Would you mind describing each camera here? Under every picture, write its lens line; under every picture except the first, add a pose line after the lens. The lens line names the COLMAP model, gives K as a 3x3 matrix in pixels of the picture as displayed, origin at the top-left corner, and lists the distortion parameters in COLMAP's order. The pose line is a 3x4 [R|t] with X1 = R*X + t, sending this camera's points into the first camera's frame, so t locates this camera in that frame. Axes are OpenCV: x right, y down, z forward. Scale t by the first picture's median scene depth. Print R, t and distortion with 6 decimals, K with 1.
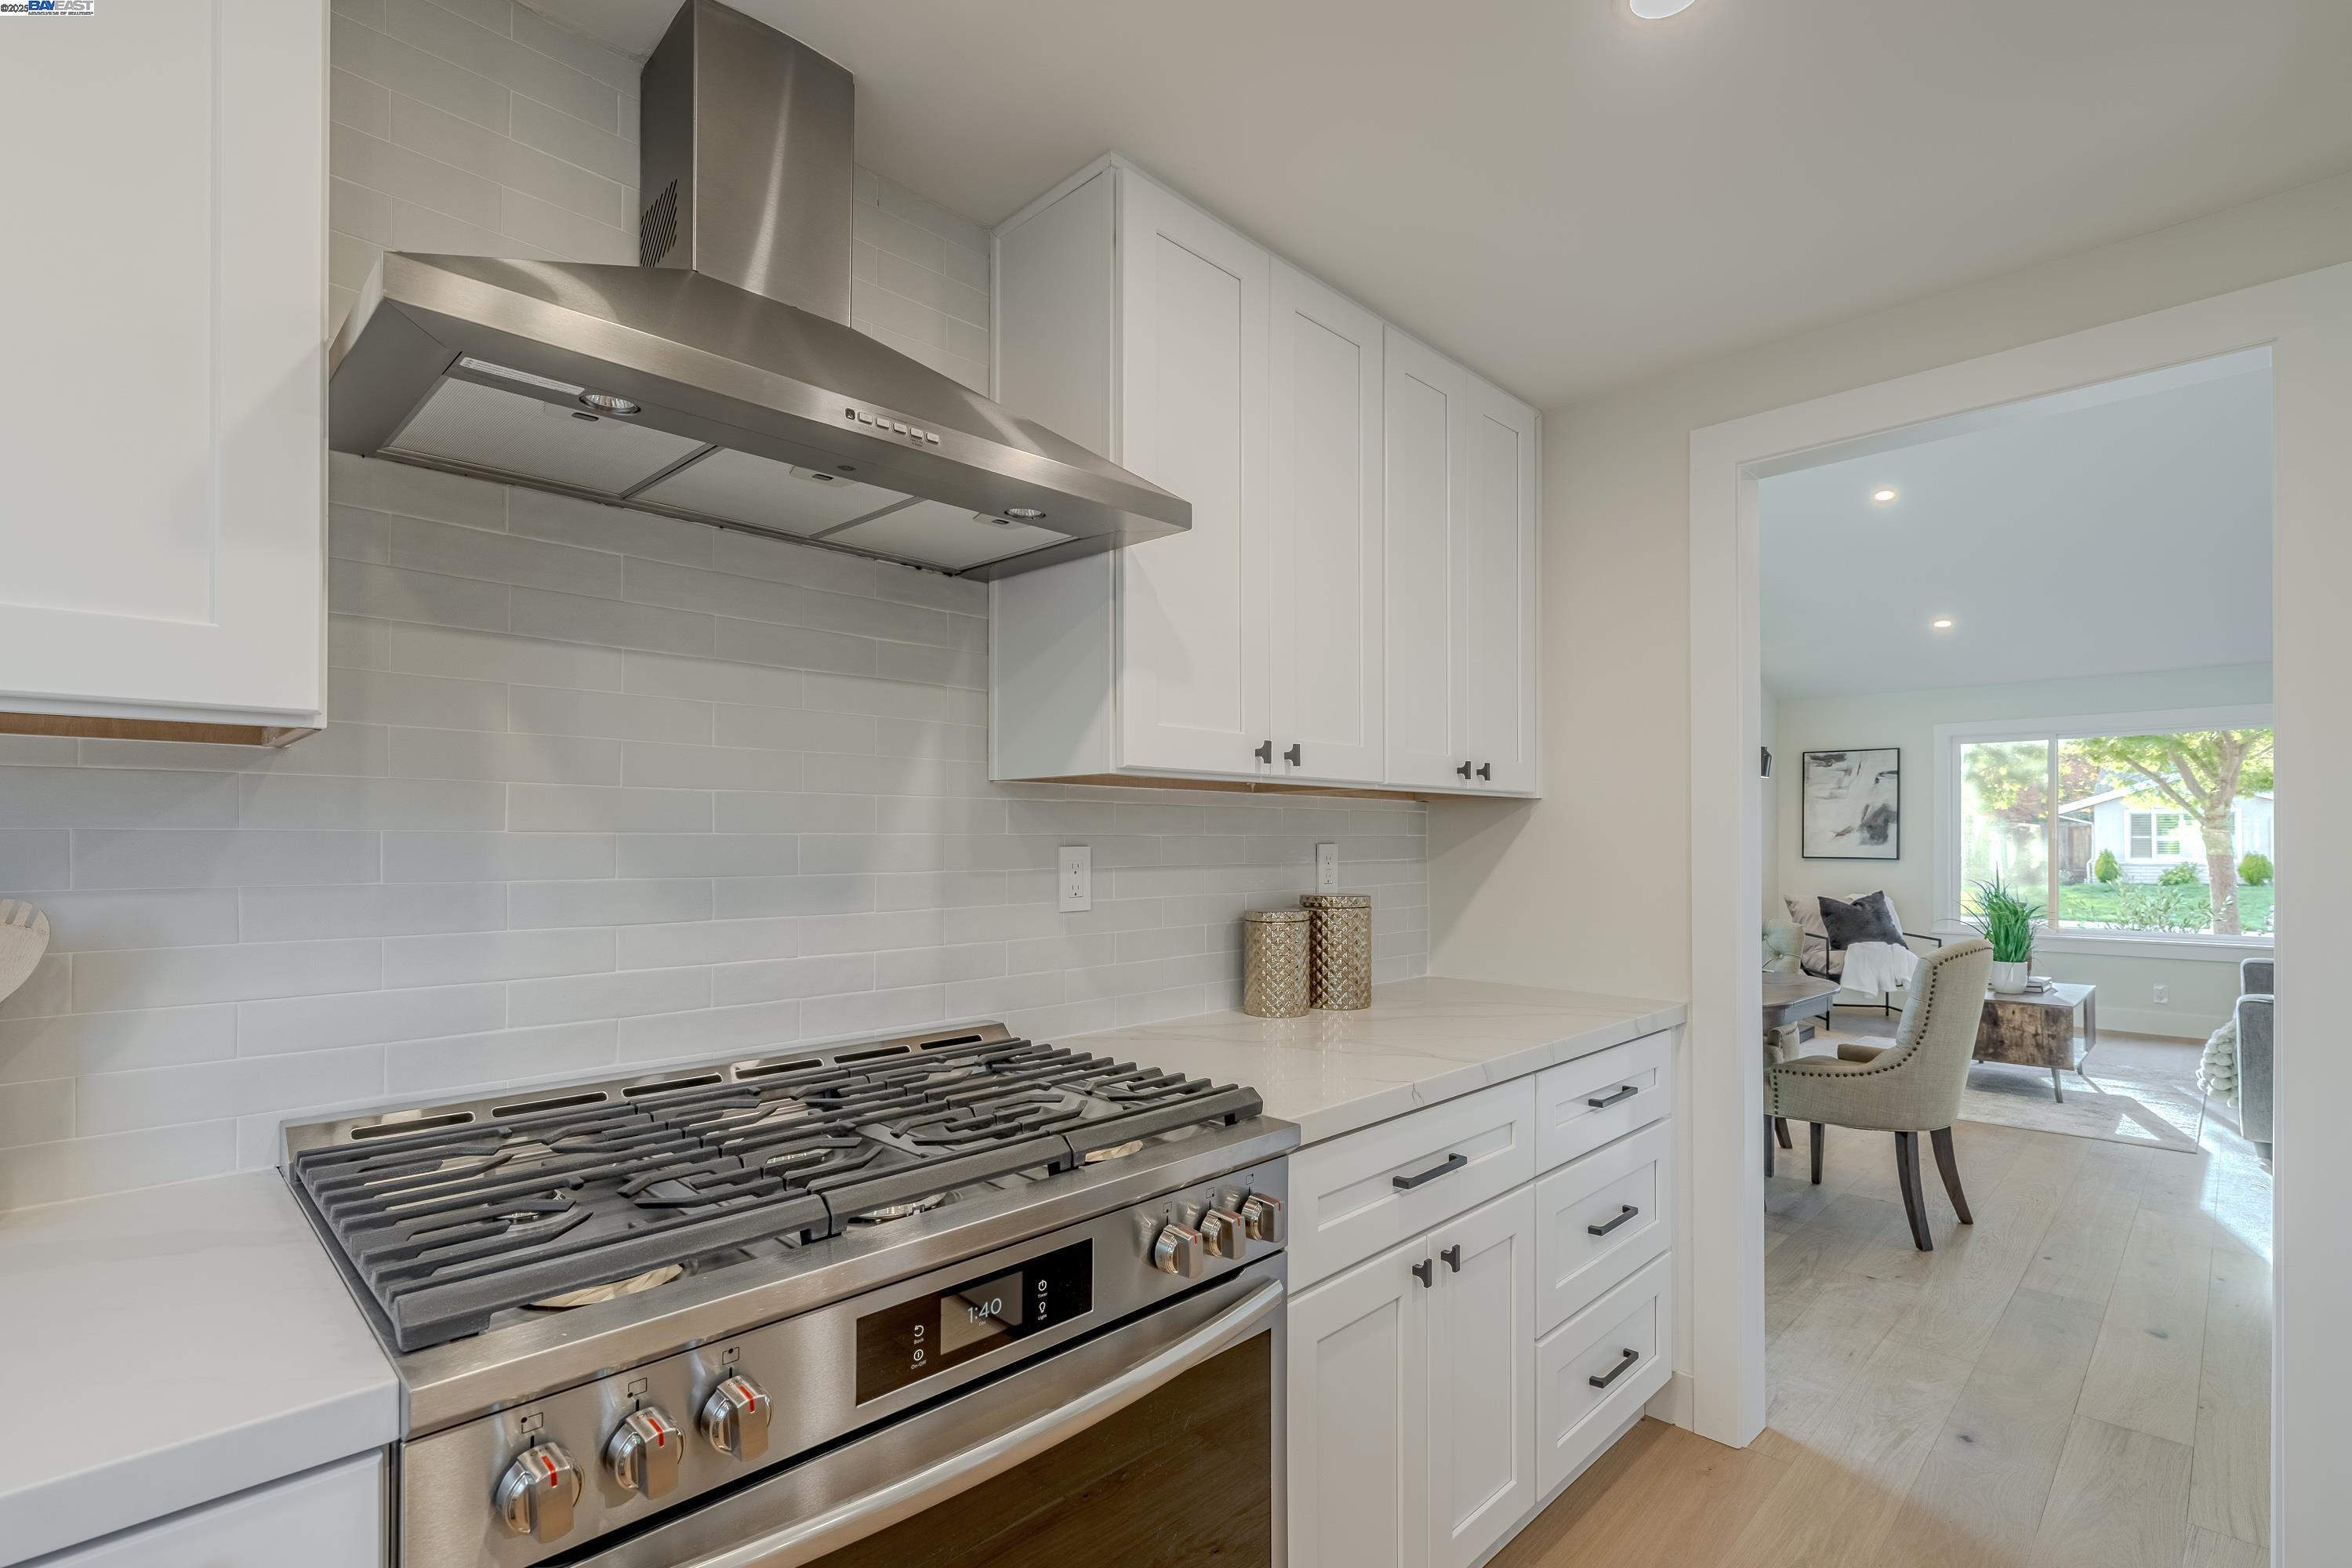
lens RADIAL K [[1078.8, 0, 1199.1], [0, 1078.8, 830.7], [0, 0, 1]] dist [-0.002368, 0.000742]
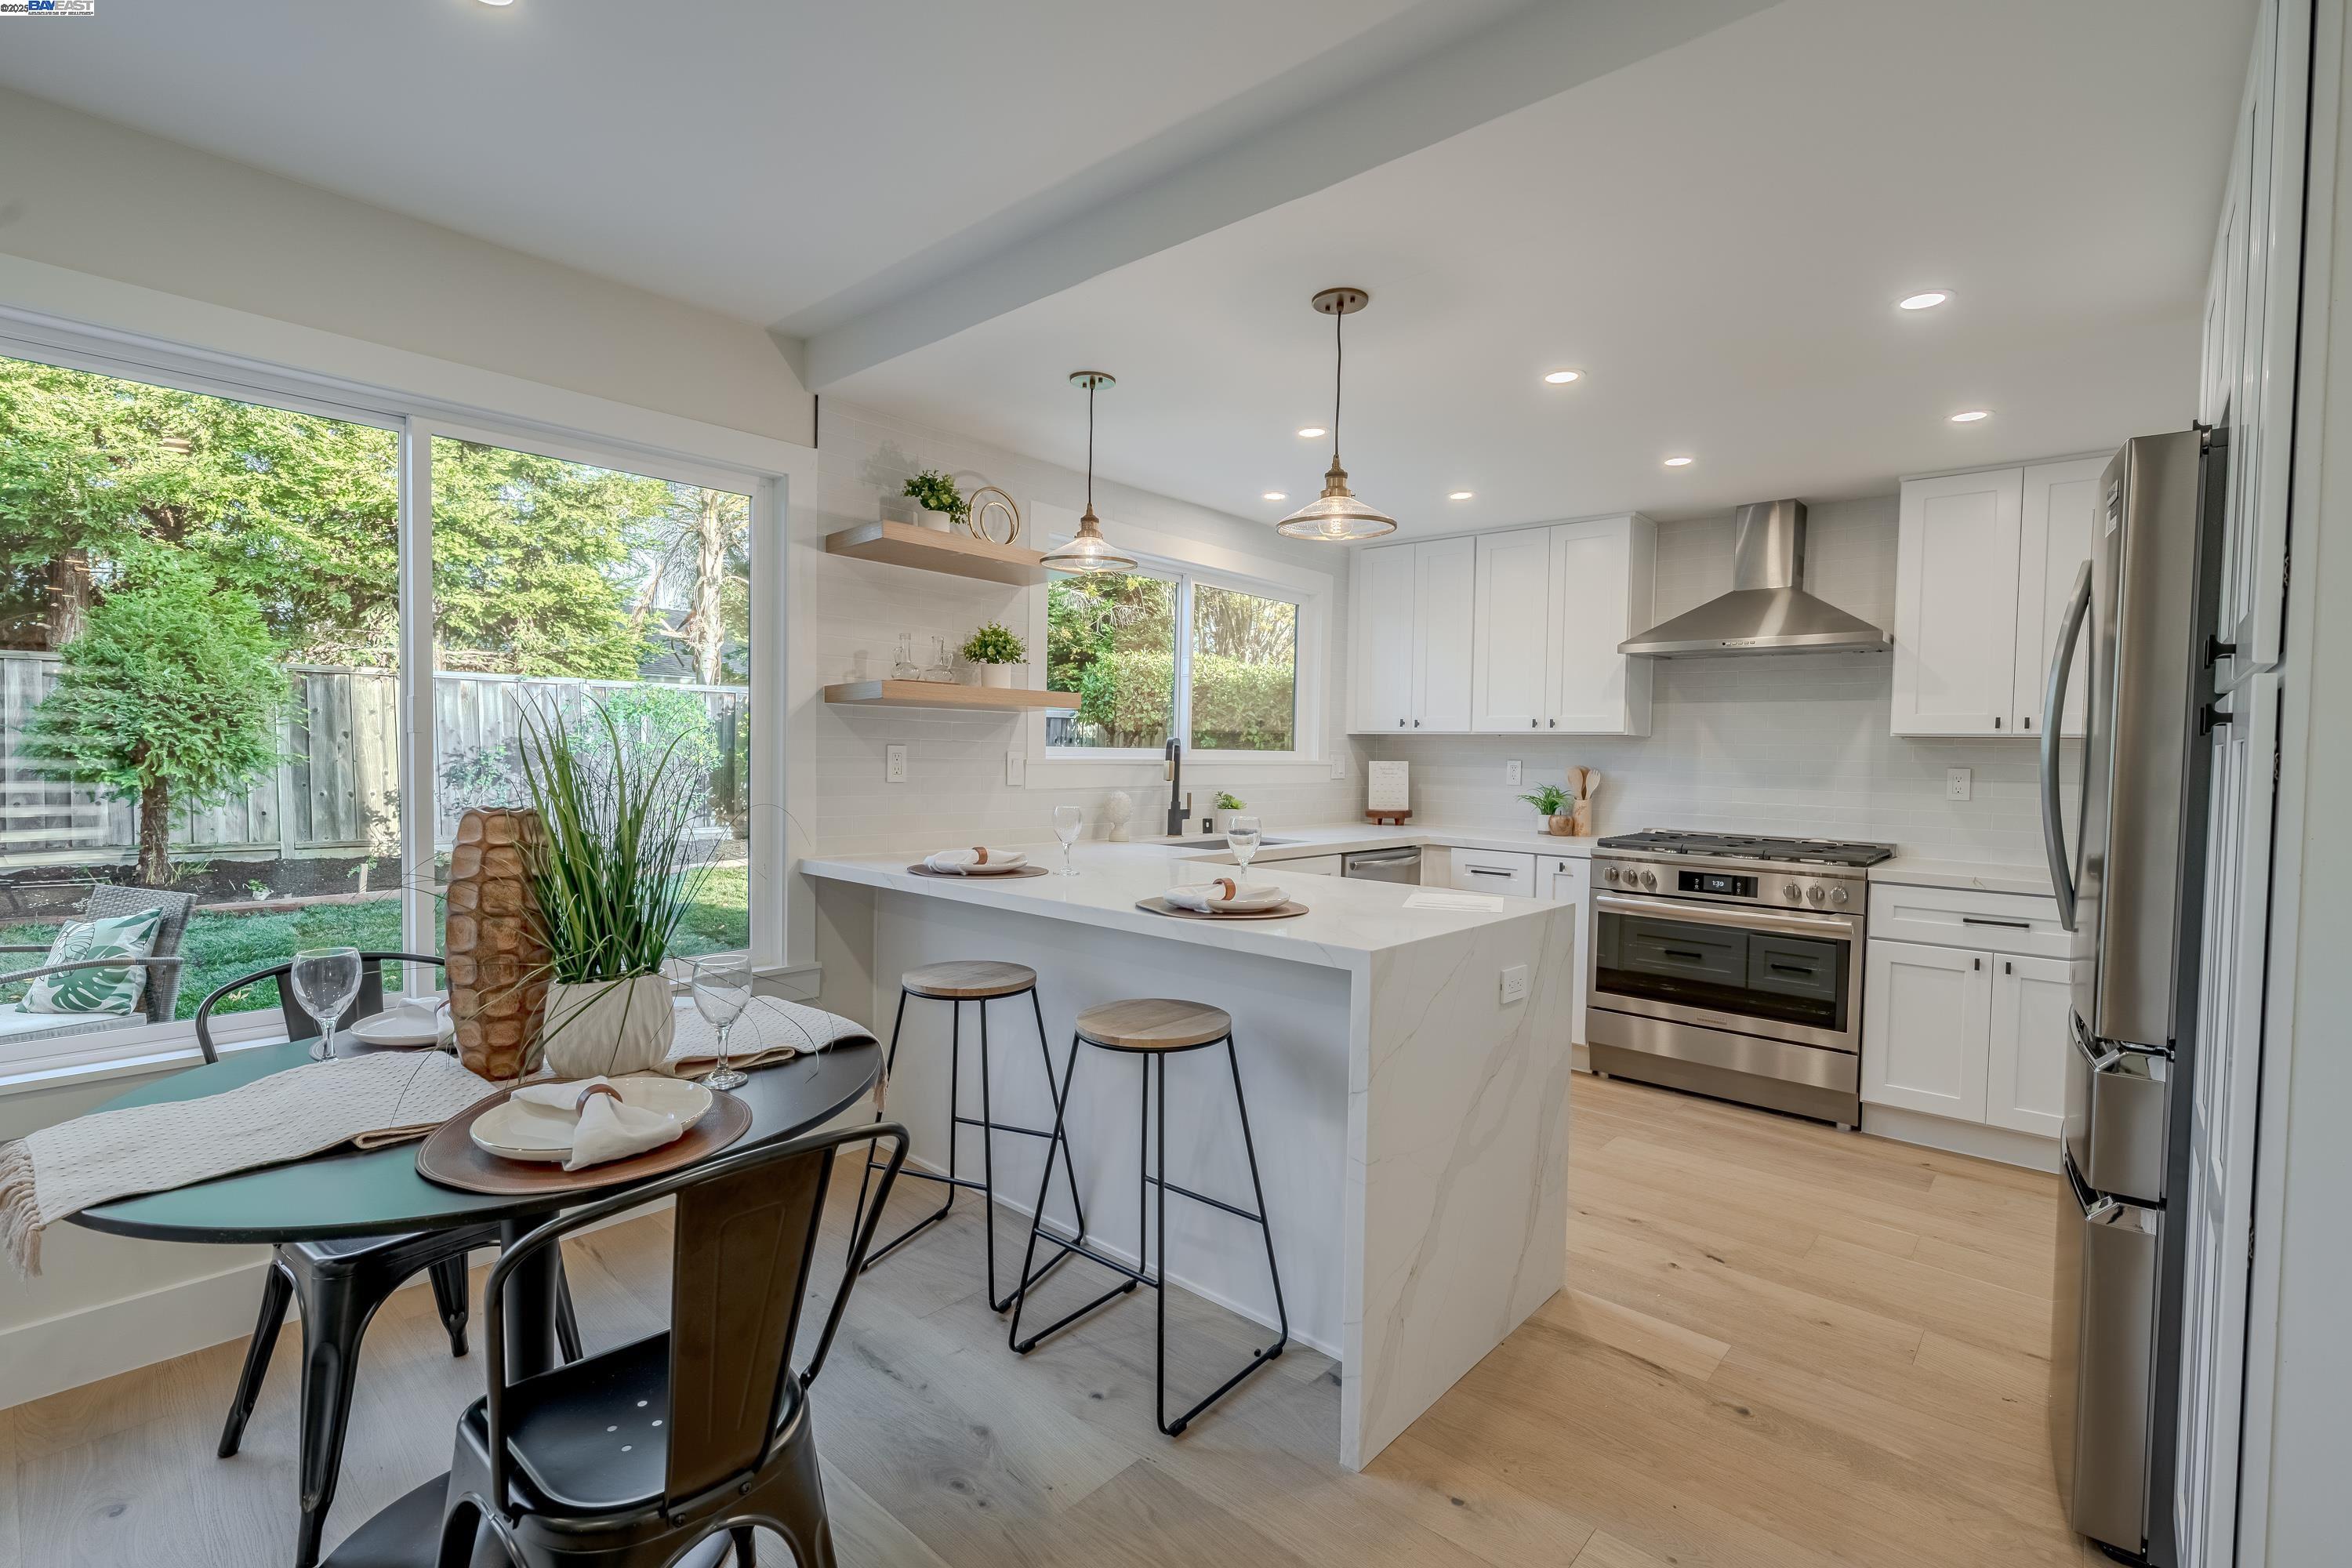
lens RADIAL K [[1078.8, 0, 1162.6], [0, 1078.8, 781.7], [0, 0, 1]] dist [-0.002368, 0.000742]
pose [[0.044793, 0.032529, -0.998467, 2.606846], [-0.013467, 0.999399, 0.031955, -0.008240], [0.998906, 0.012015, 0.045204, -0.850660]]
